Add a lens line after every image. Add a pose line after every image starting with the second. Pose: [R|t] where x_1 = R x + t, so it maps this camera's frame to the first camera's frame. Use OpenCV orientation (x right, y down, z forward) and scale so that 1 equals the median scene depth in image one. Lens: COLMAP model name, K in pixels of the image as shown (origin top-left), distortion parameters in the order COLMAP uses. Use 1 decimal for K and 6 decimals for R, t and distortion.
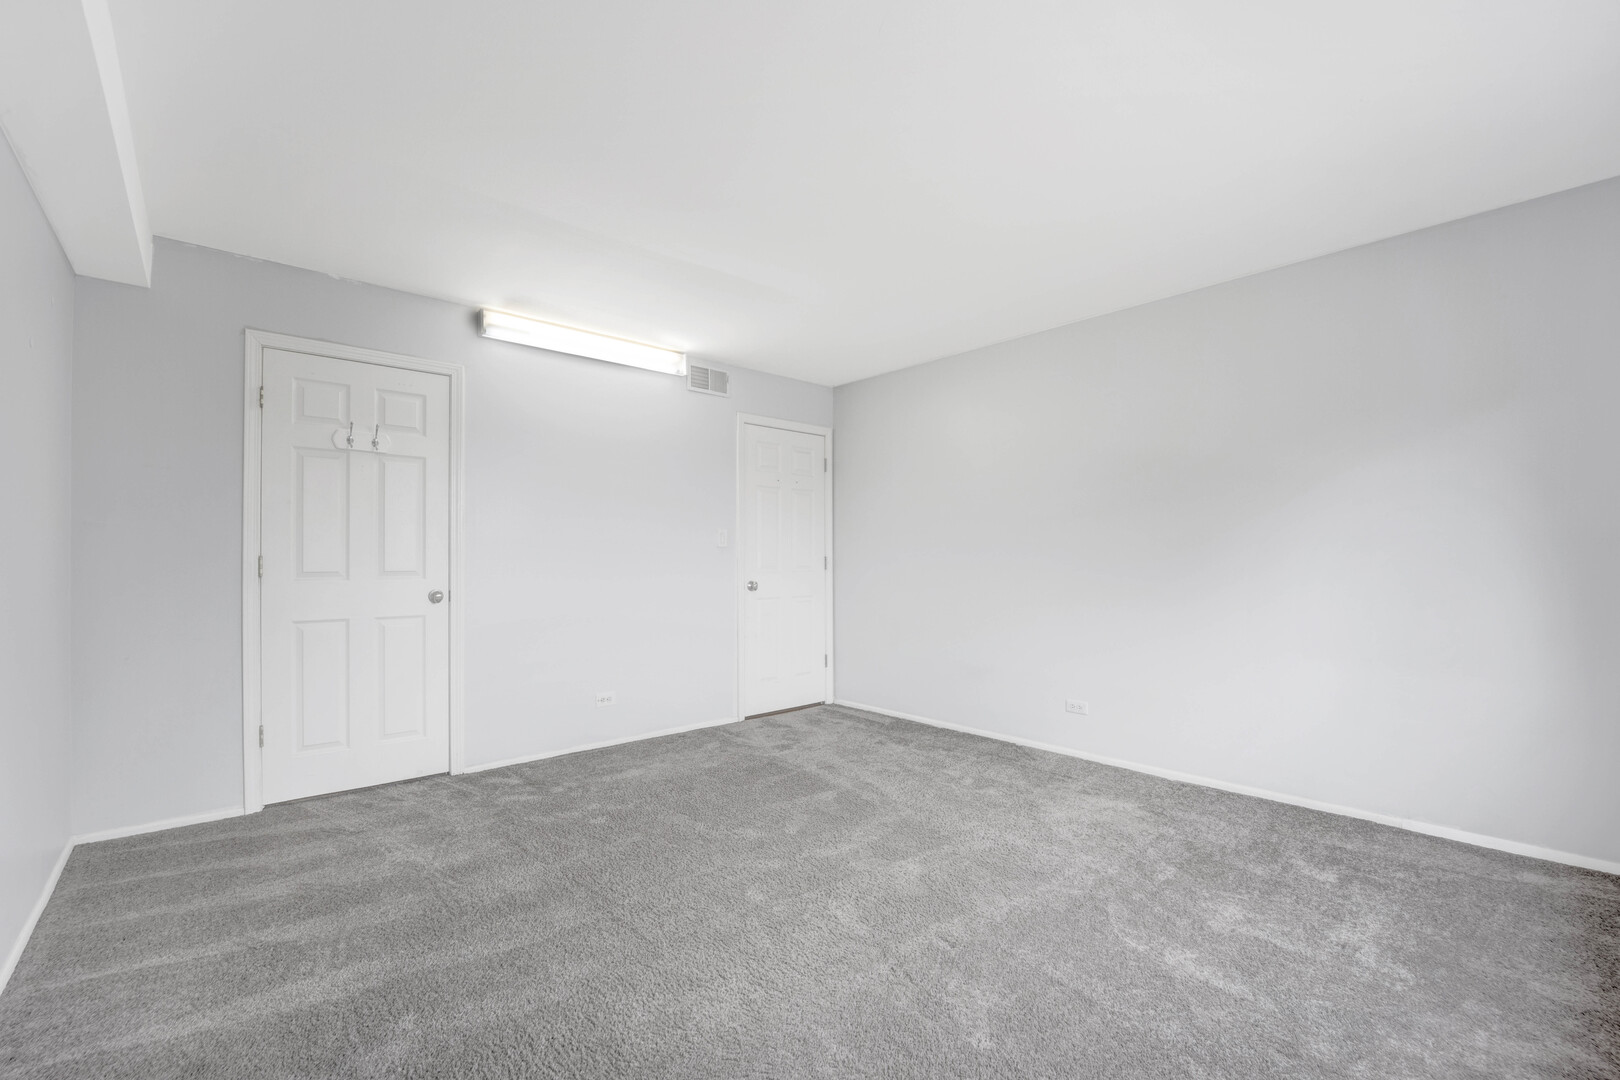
lens RADIAL K [[674.4, 0, 809.1], [0, 674.4, 550.1], [0, 0, 1]] dist [-0.019654, -0.000329]
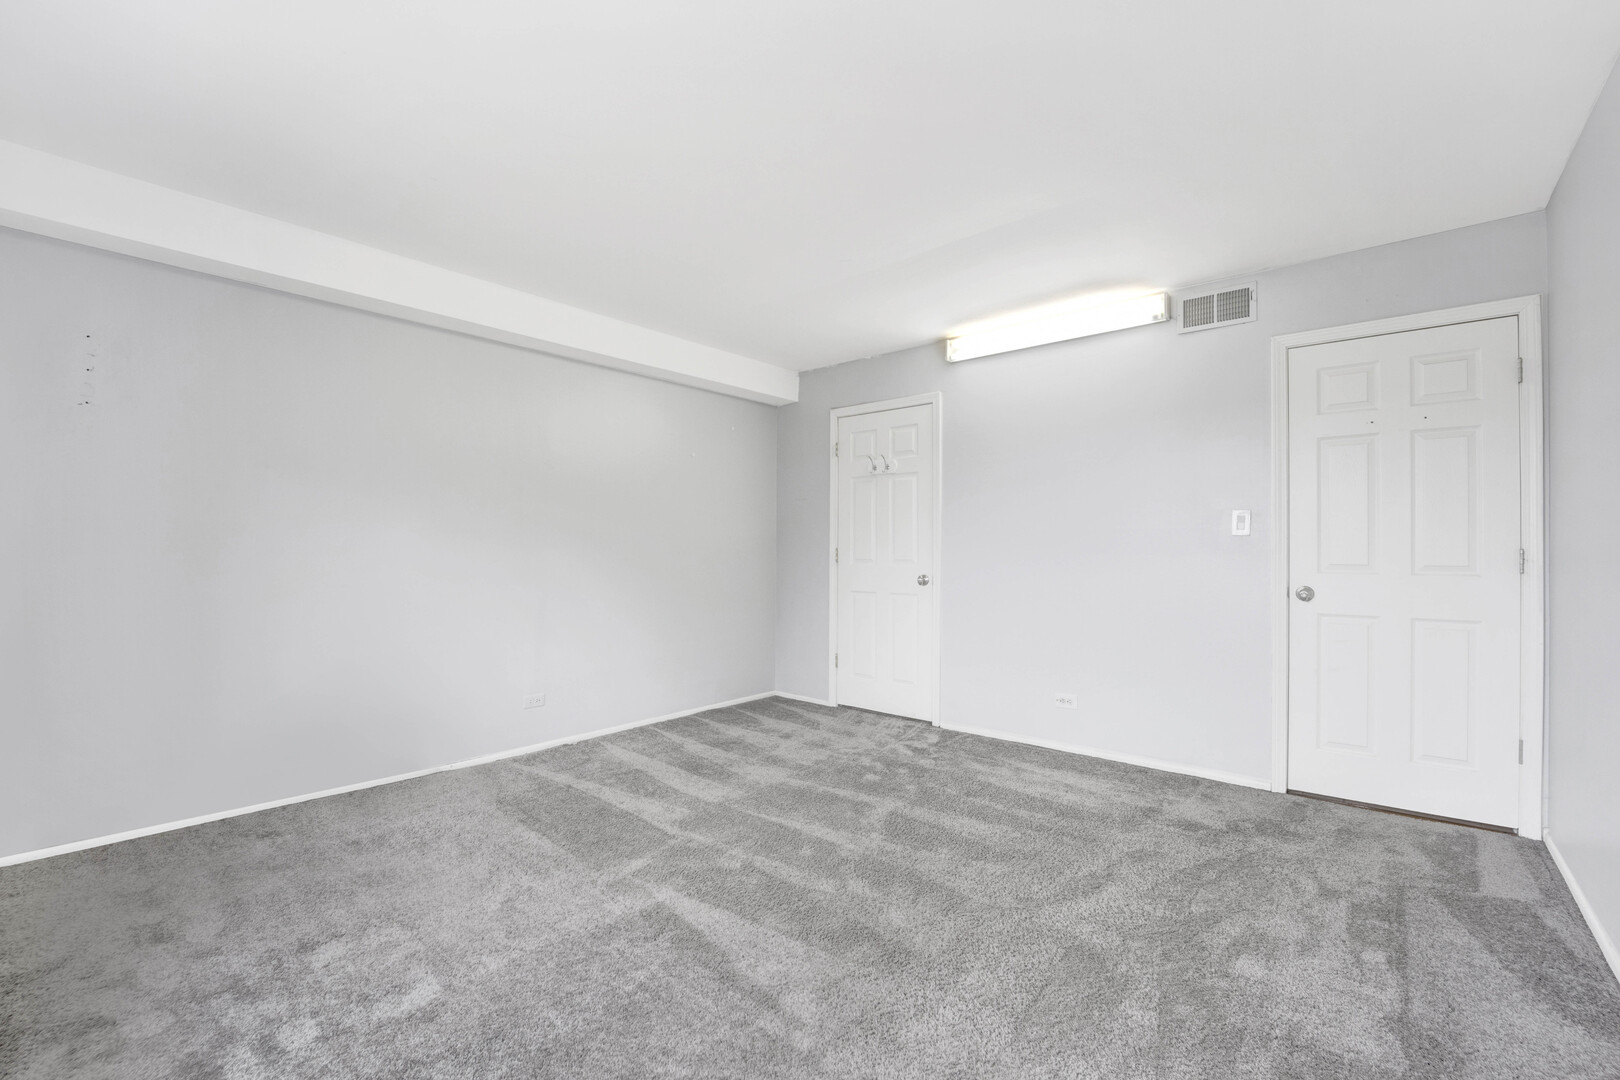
lens RADIAL K [[674.4, 0, 809.1], [0, 674.4, 550.1], [0, 0, 1]] dist [-0.019654, -0.000329]
pose [[0.146992, 0.000565, -0.989138, 0.592384], [0.006699, 0.999976, 0.001567, 0.007601], [0.989115, -0.006857, 0.146984, 0.526946]]
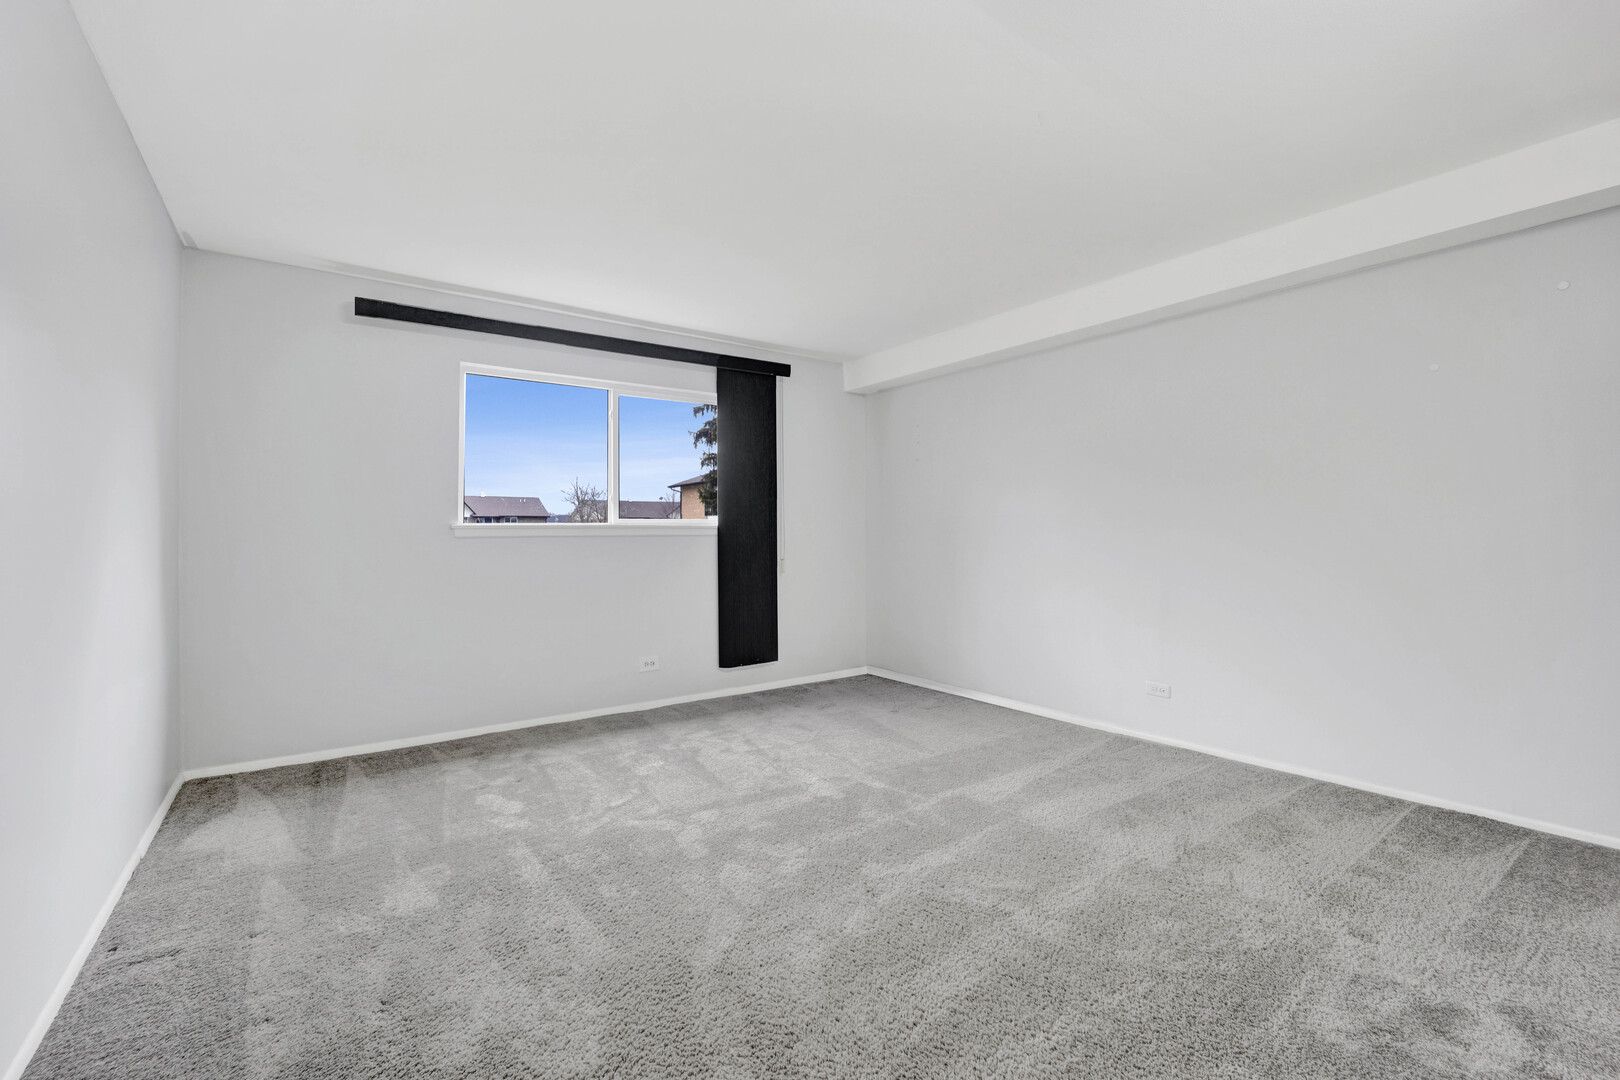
lens RADIAL K [[656.8, 0, 810.0], [0, 656.8, 540.0], [0, 0, 1]] dist [-0.019648, 0.000193]
pose [[-0.997850, 0.007015, 0.065166, -0.005162], [0.006864, 0.999973, -0.002540, 0.016554], [-0.065182, -0.002087, -0.997871, 1.203427]]
